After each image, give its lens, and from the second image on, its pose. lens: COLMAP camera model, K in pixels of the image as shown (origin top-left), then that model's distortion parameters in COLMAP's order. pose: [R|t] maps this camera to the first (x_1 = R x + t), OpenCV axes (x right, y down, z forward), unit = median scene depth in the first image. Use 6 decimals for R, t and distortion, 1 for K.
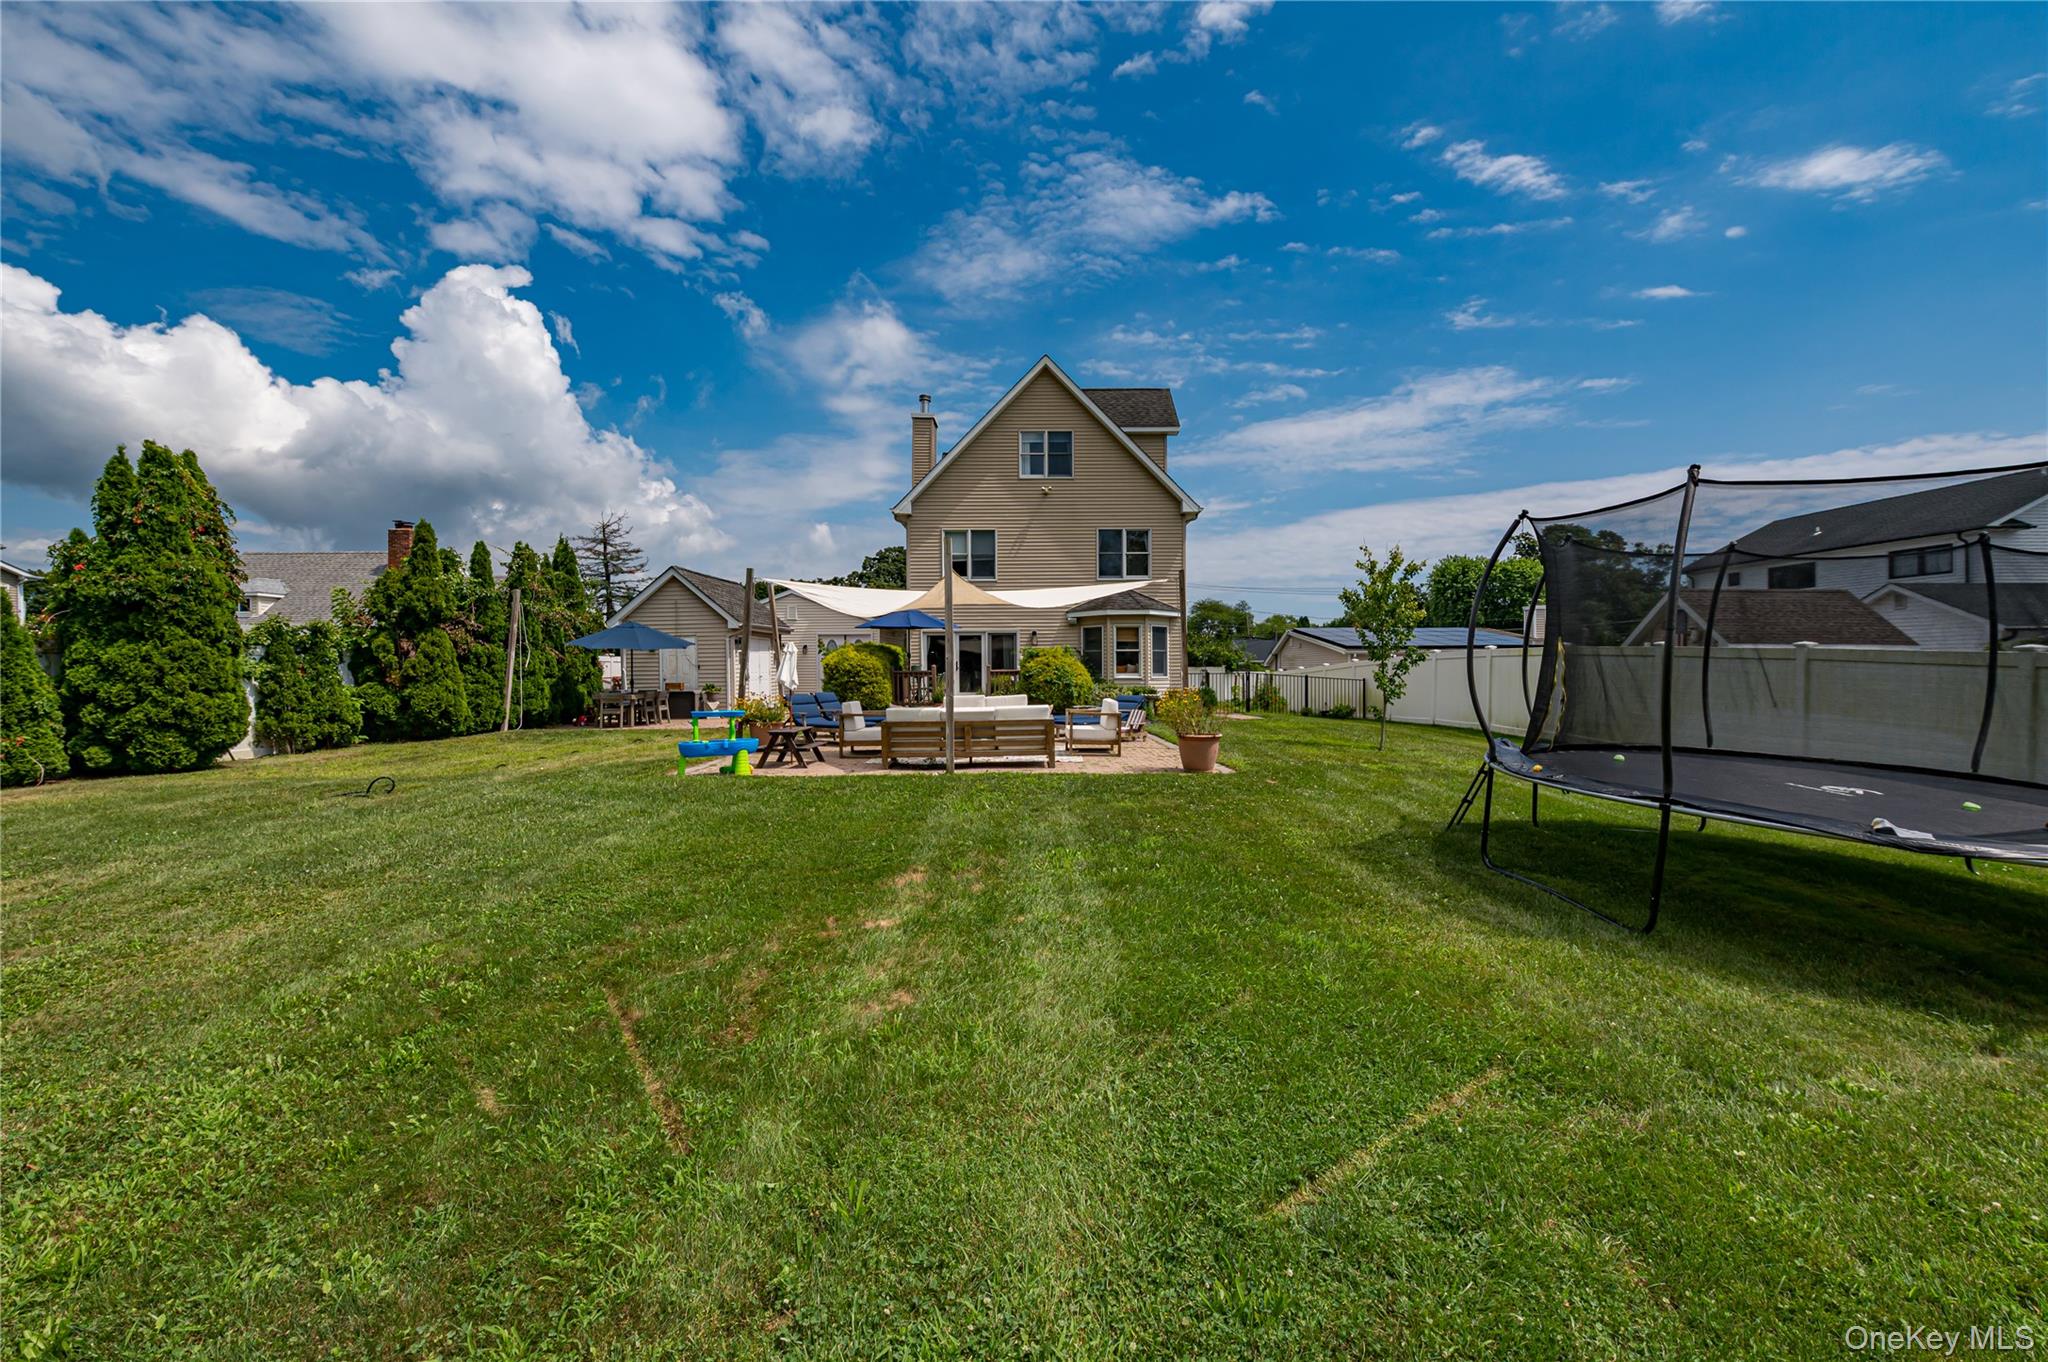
lens RADIAL K [[824.8, 0, 1023.9], [0, 824.8, 681.4], [0, 0, 1]] dist [0.035512, -0.000050]
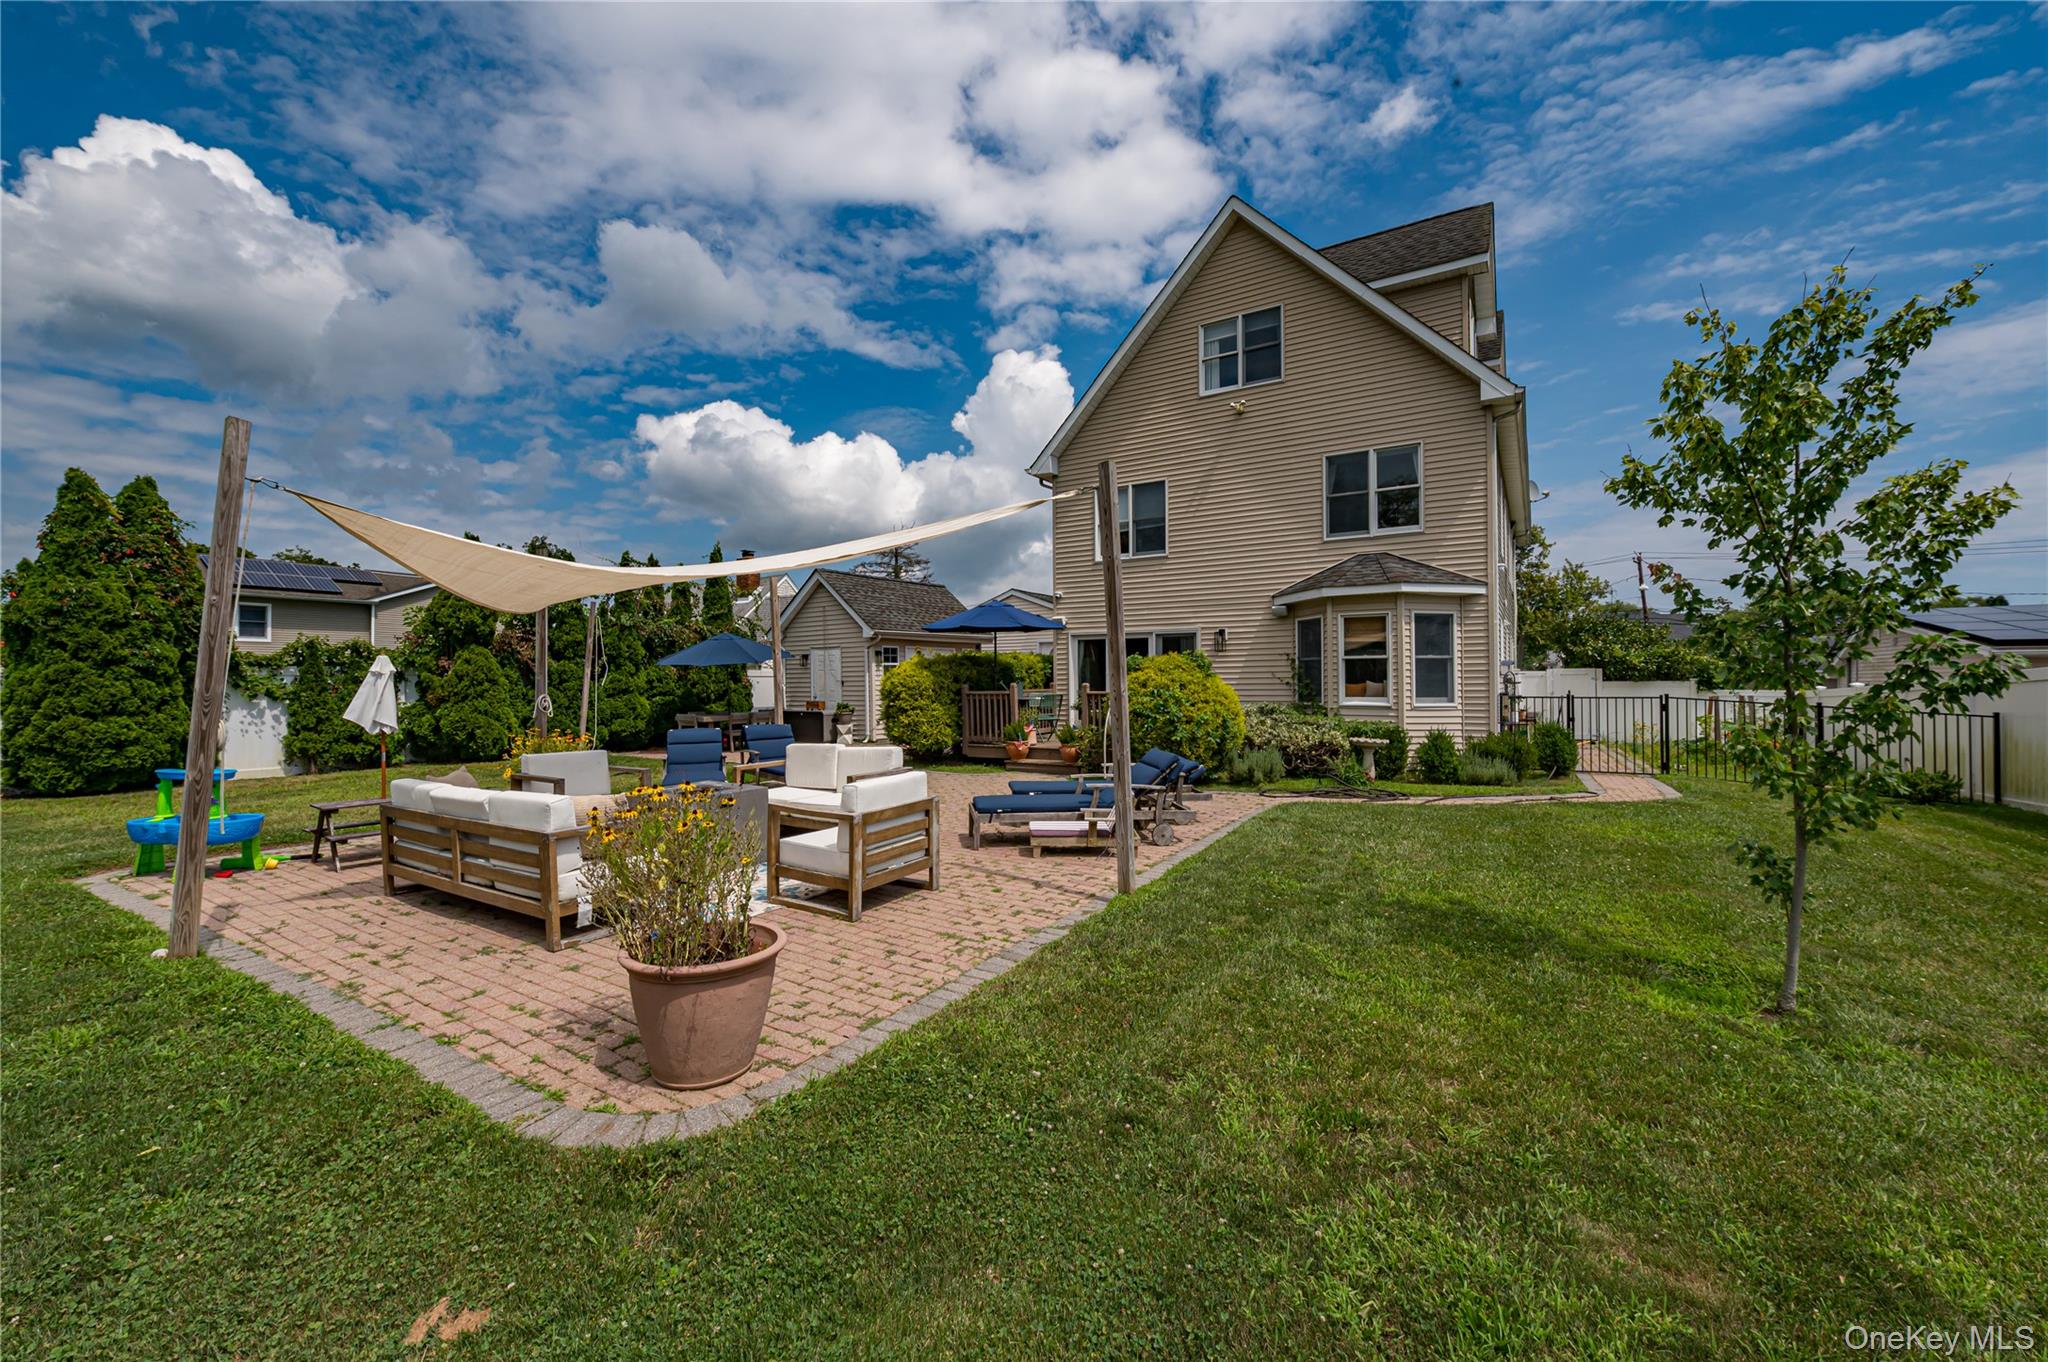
lens RADIAL K [[802.7, 0, 1024.5], [0, 802.7, 669.7], [0, 0, 1]] dist [0.000278, -0.000318]
pose [[0.842599, -0.005261, -0.538516, 0.220059], [-0.008227, 0.999710, -0.022639, -0.014103], [0.538479, 0.023506, 0.842311, 0.396481]]
